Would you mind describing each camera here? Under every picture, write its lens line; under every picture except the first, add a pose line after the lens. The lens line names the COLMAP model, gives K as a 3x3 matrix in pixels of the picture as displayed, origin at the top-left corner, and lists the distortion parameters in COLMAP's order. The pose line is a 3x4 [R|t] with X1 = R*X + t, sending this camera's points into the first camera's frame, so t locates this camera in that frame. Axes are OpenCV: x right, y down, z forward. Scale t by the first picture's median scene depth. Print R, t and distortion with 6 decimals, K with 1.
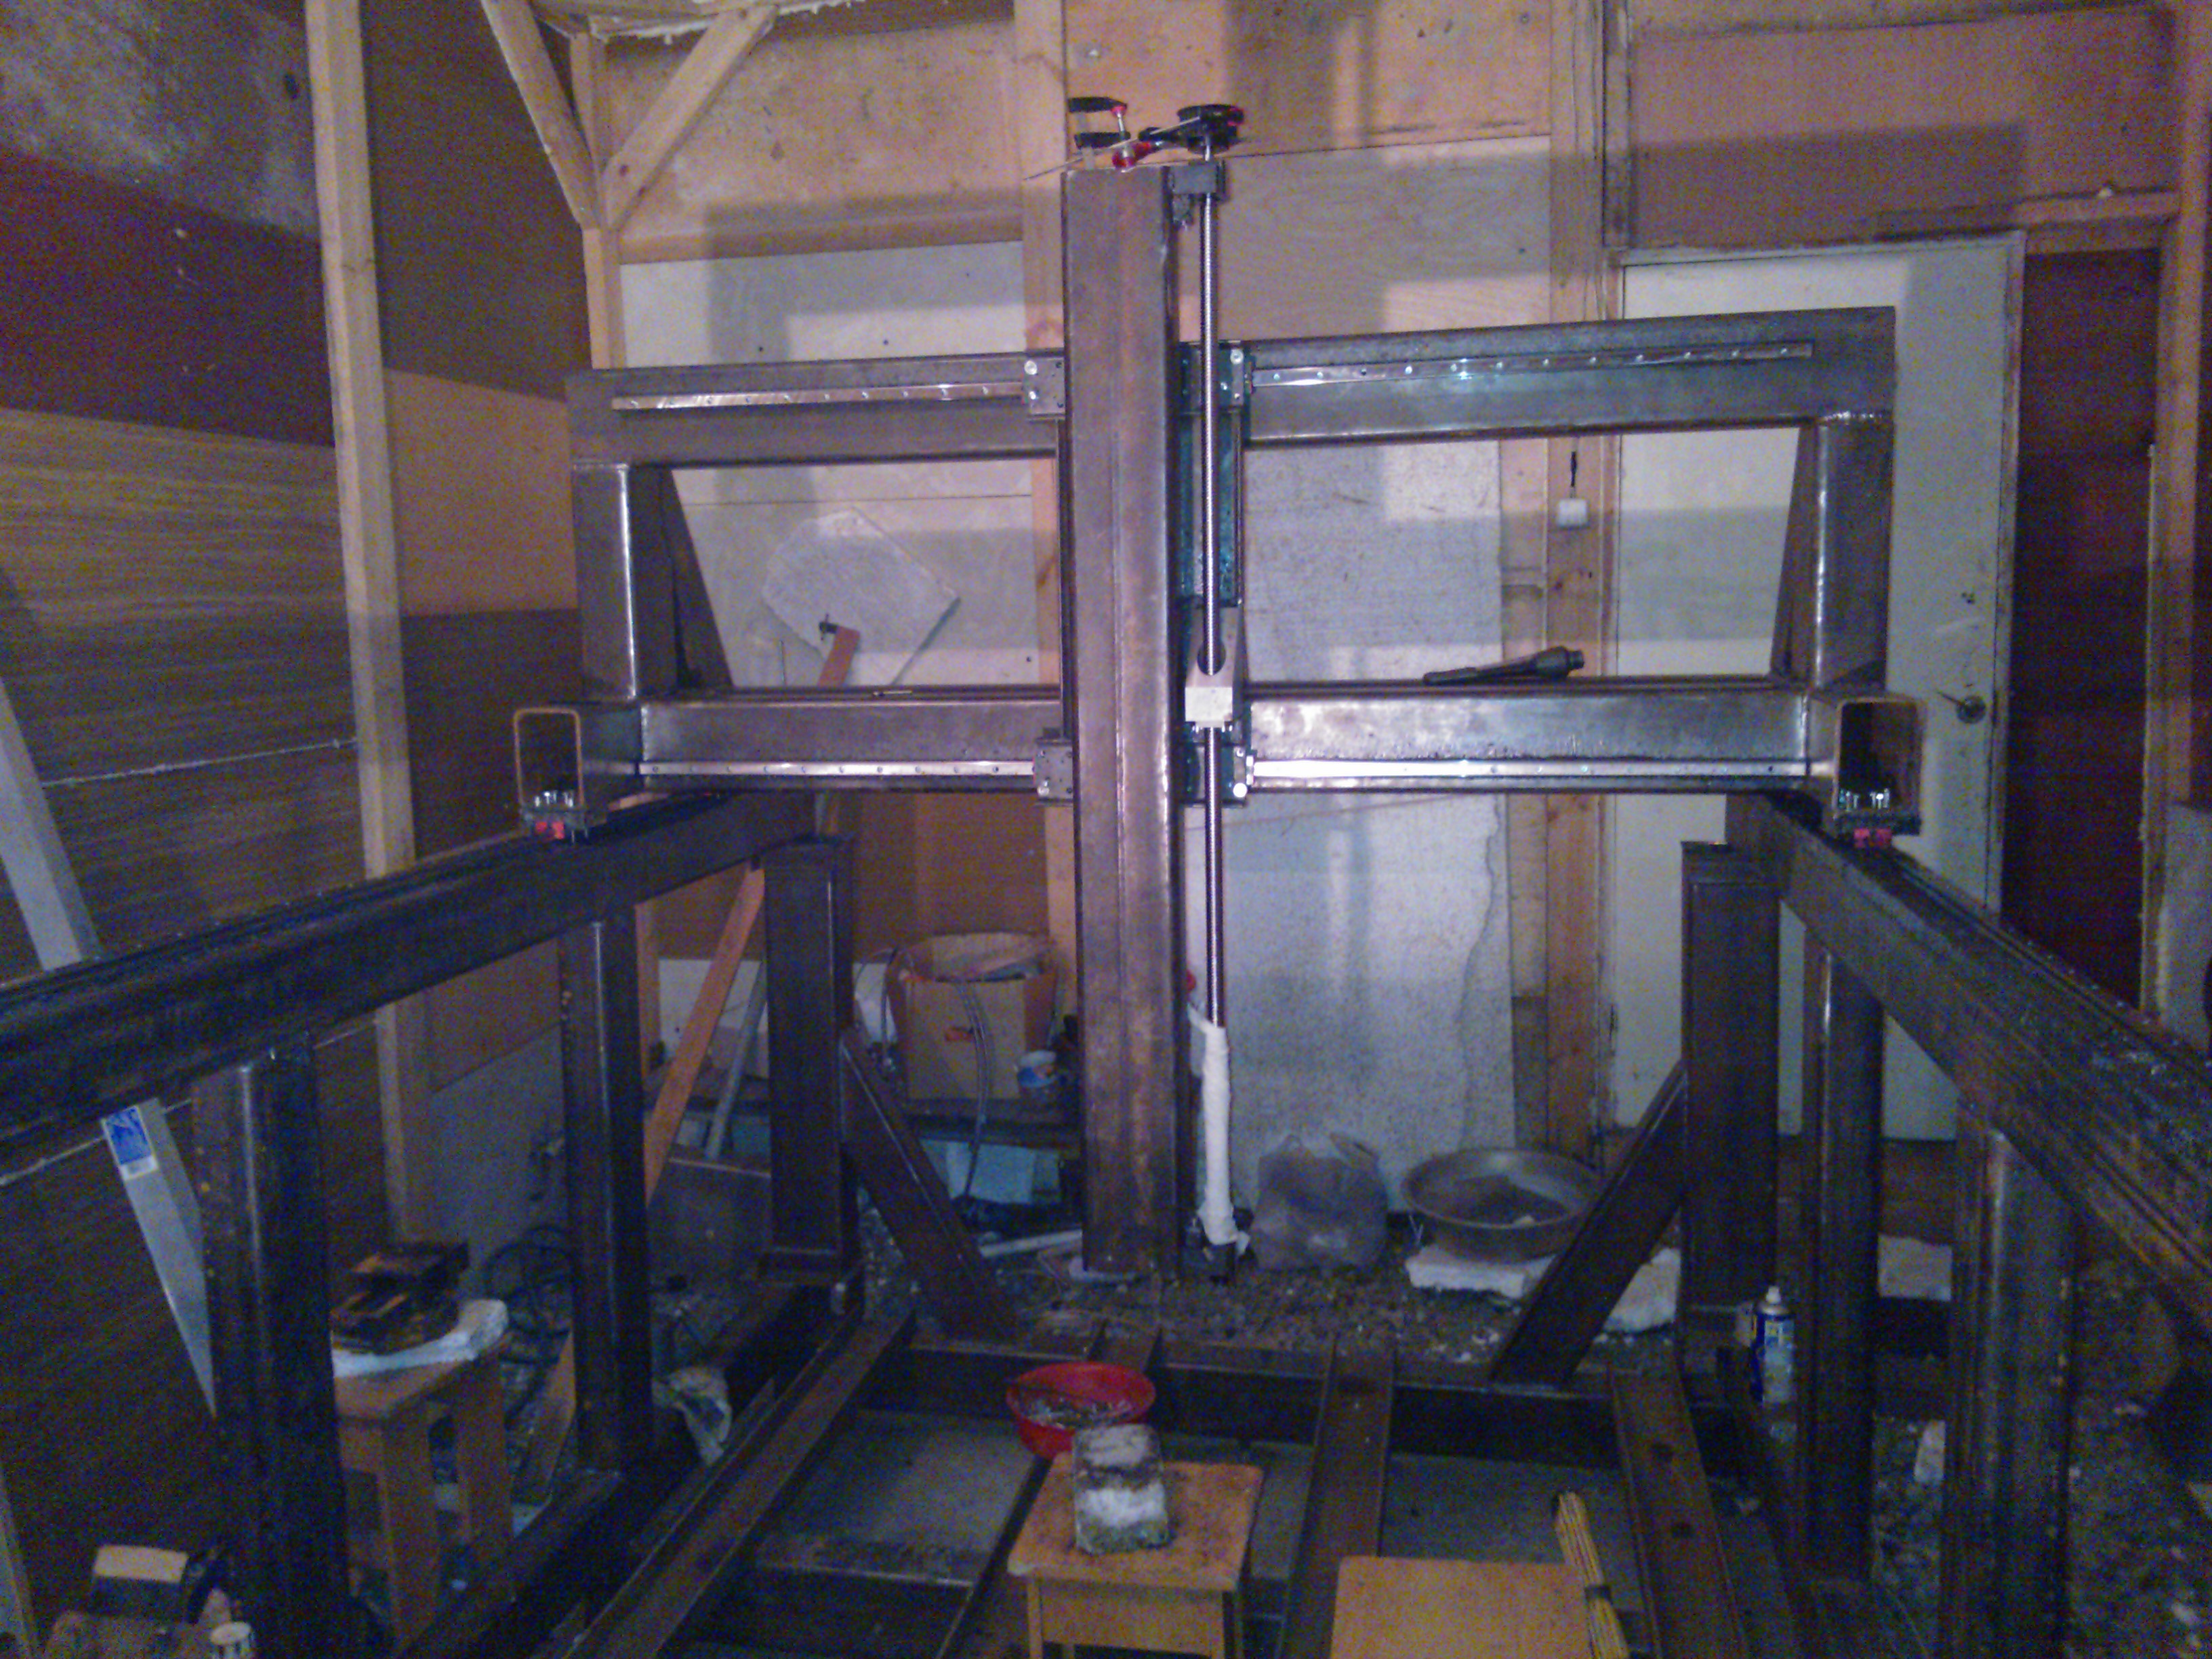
lens RADIAL K [[1810.3, 0, 1111.8], [0, 1810.3, 789.9], [0, 0, 1]] dist [0.050971, -0.107058]
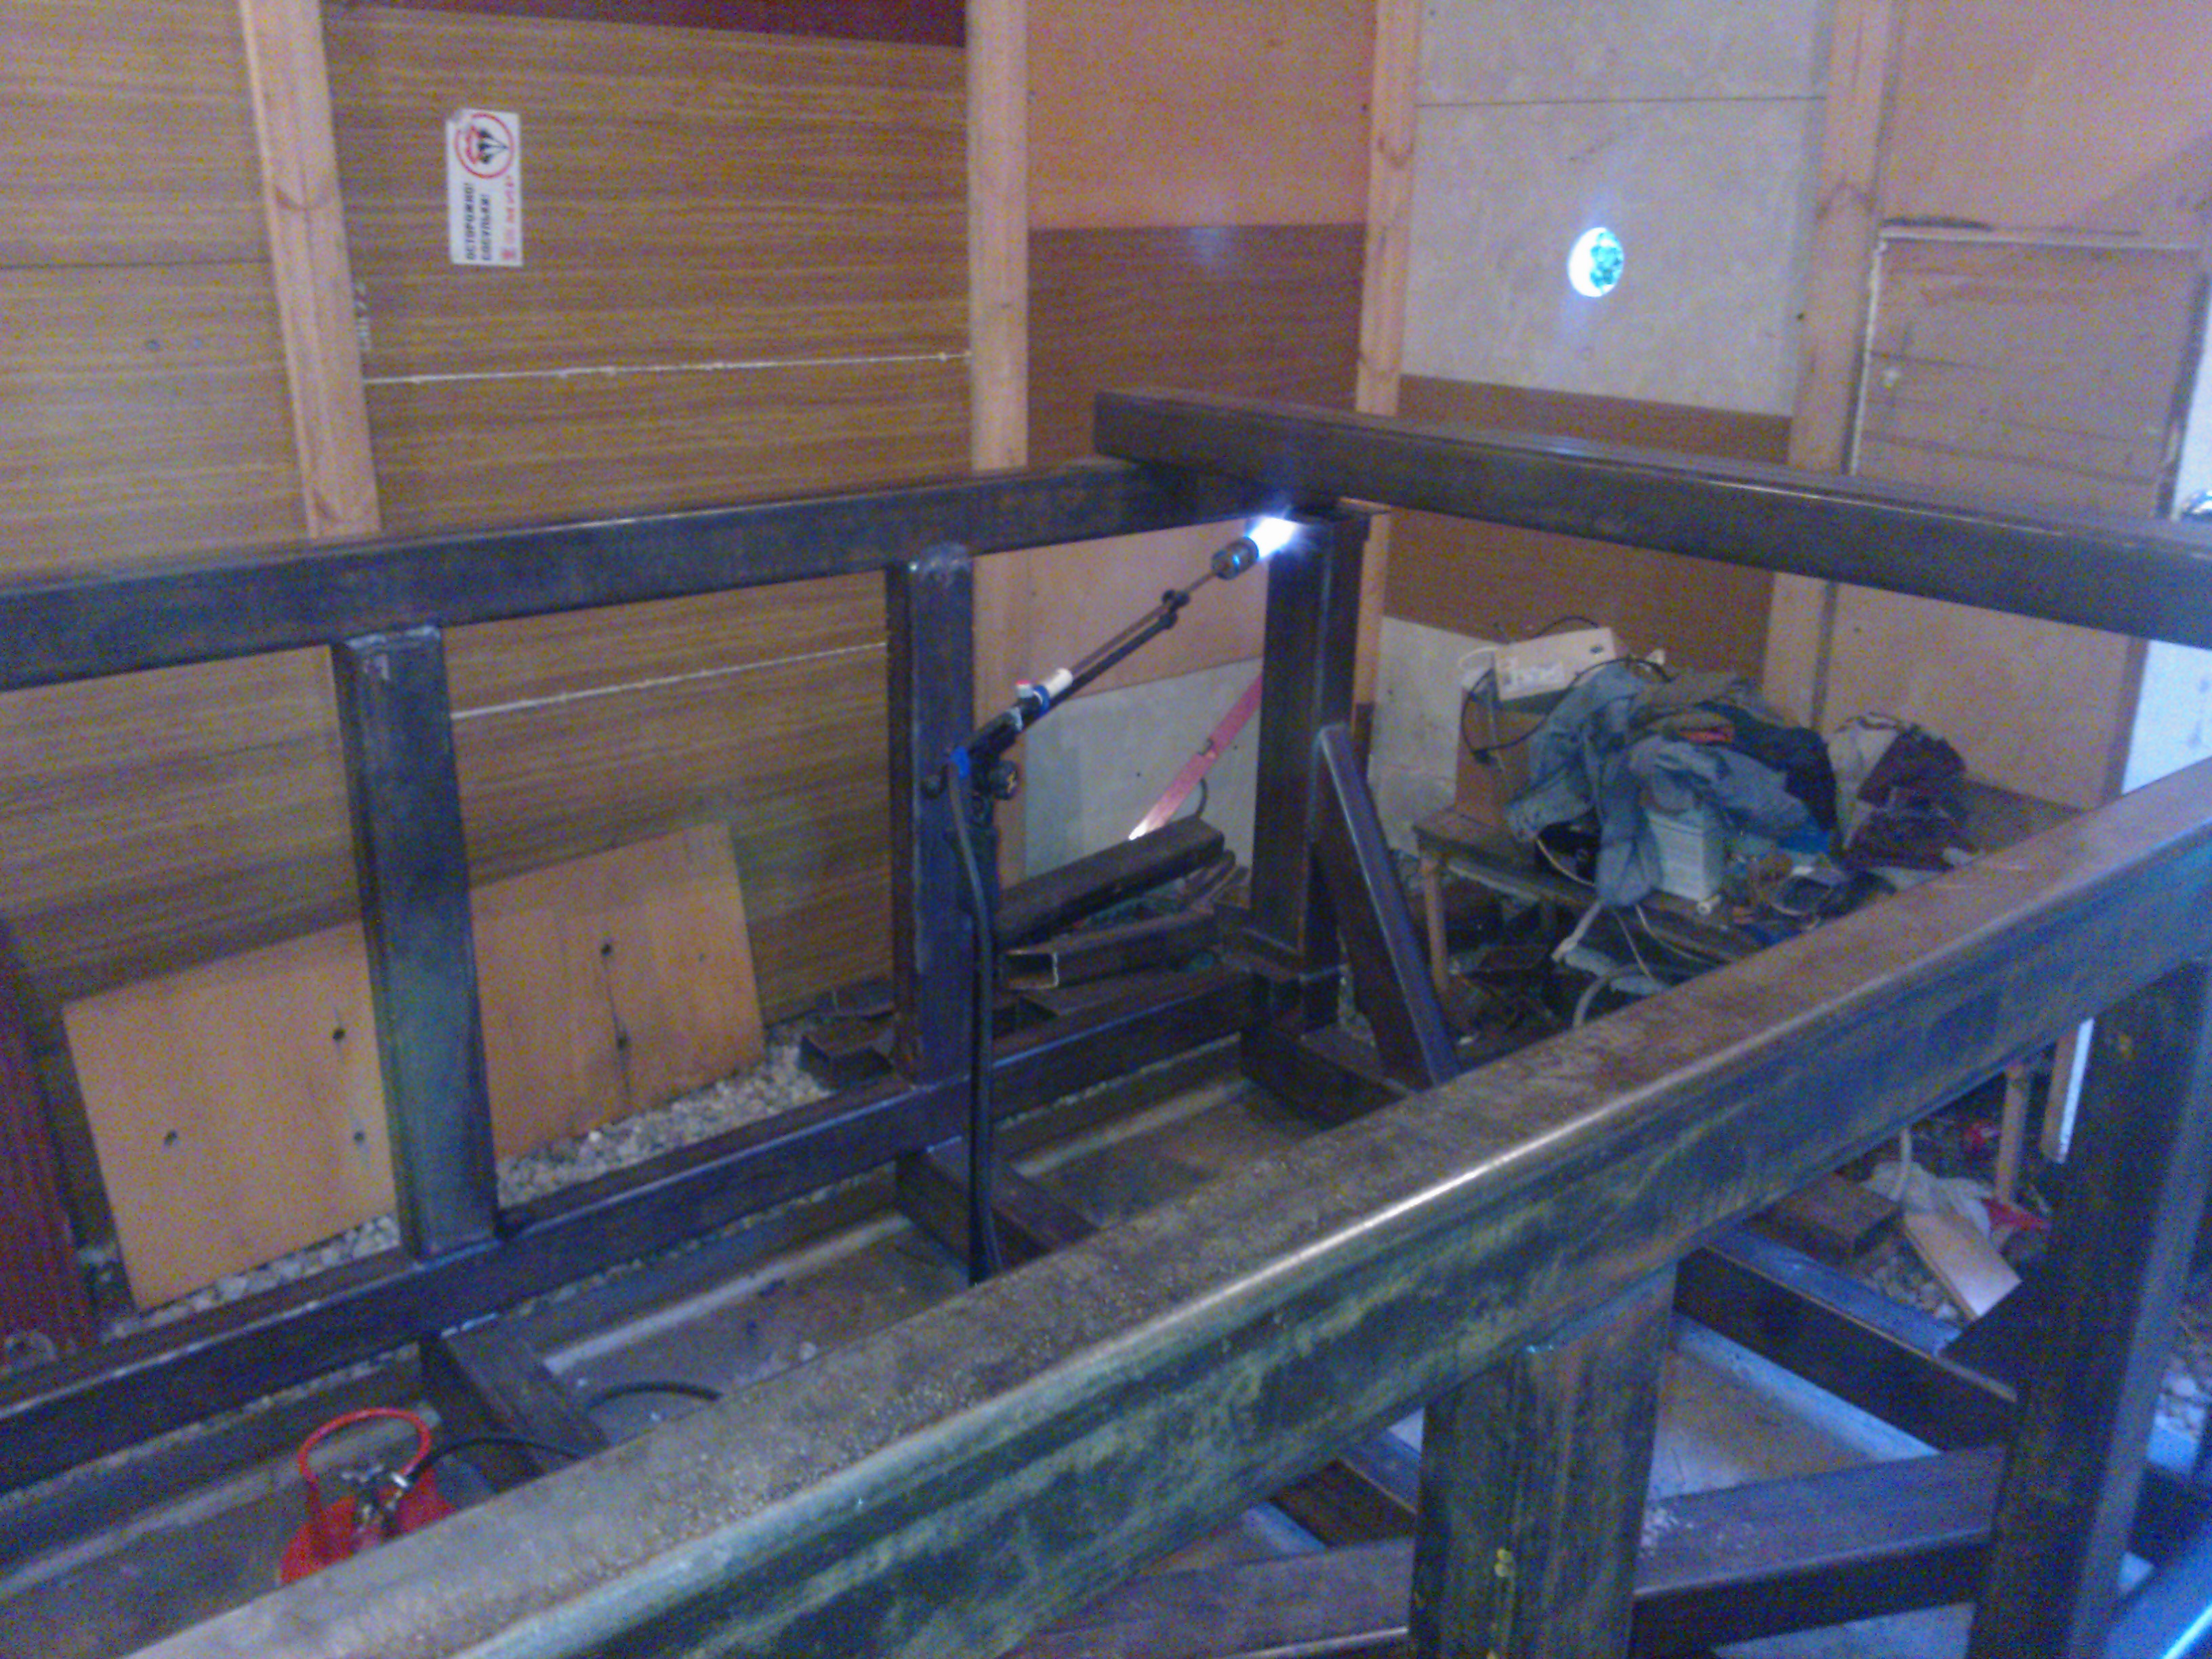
lens RADIAL K [[1830.1, 0, 1064.8], [0, 1830.1, 826.9], [0, 0, 1]] dist [0.087801, -0.234160]
pose [[0.774865, 0.234155, -0.587160, 0.300405], [-0.099761, 0.962521, 0.252192, -0.038284], [0.624205, -0.136839, 0.769183, 0.203561]]
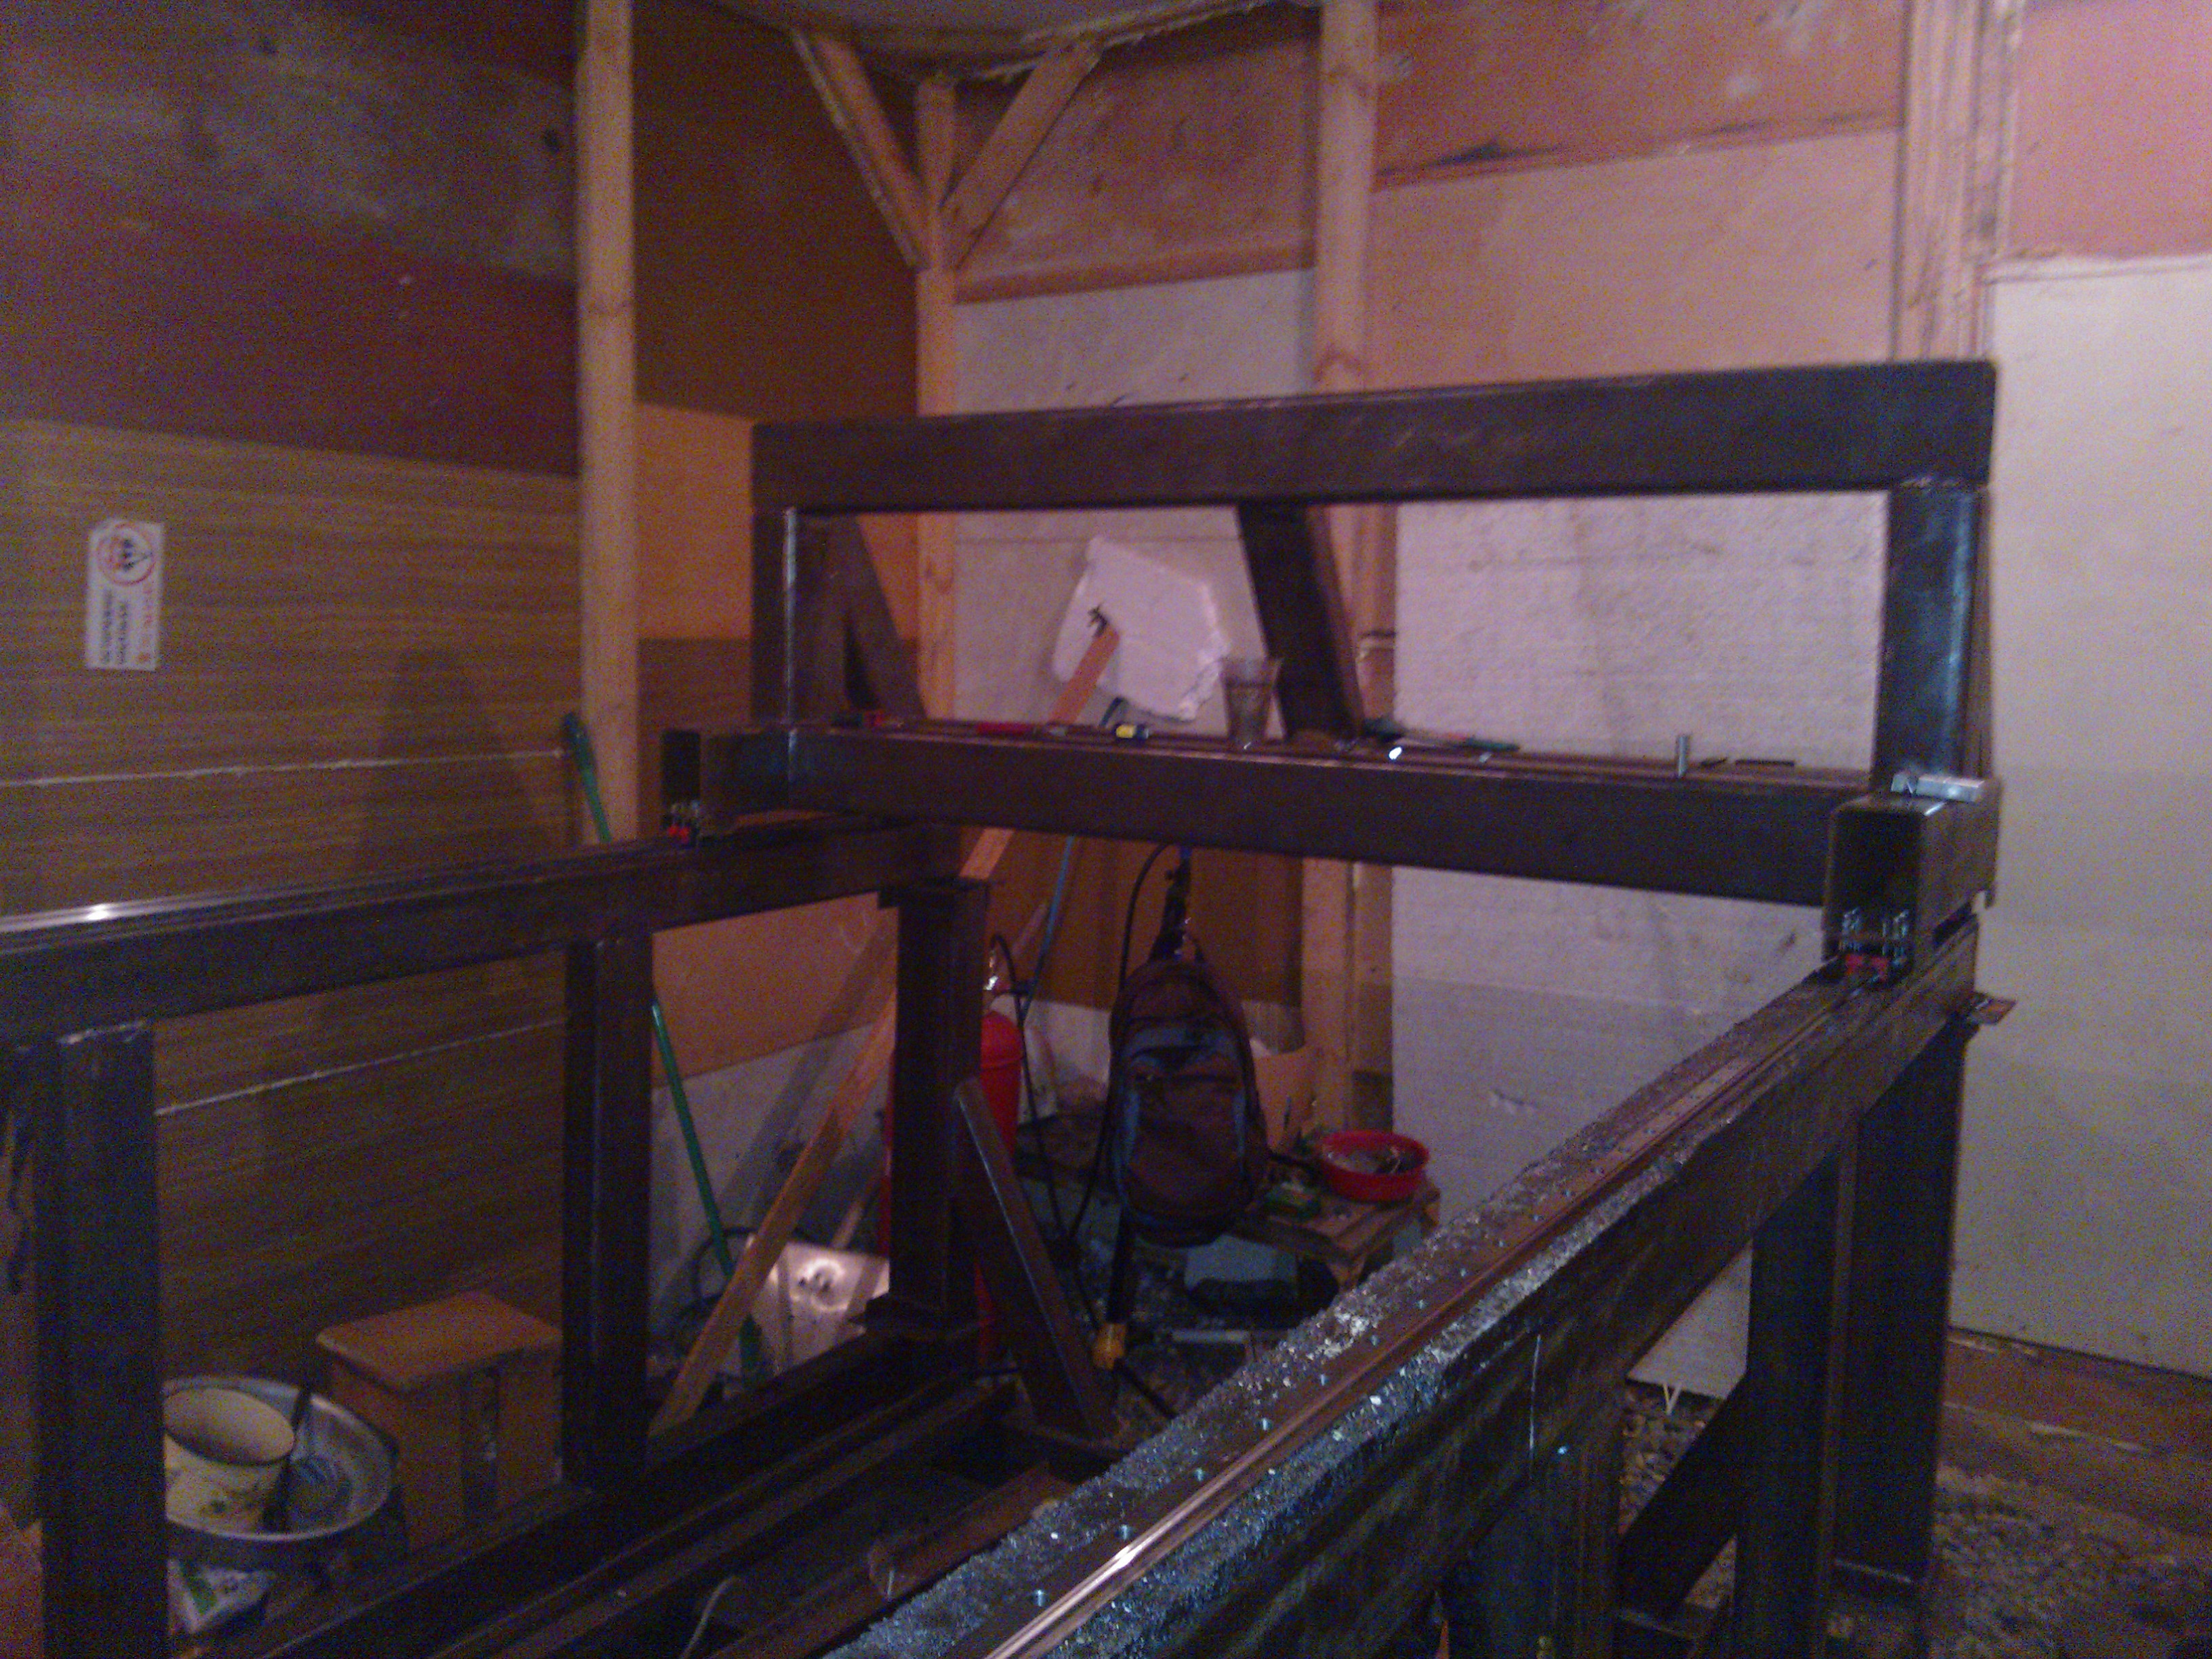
lens RADIAL K [[1810.3, 0, 1111.8], [0, 1810.3, 789.9], [0, 0, 1]] dist [0.050971, -0.107058]
pose [[0.930099, 0.071209, -0.360341, 0.260130], [-0.078918, 0.996859, -0.006706, -0.021933], [0.358732, 0.034674, 0.932796, 0.118157]]
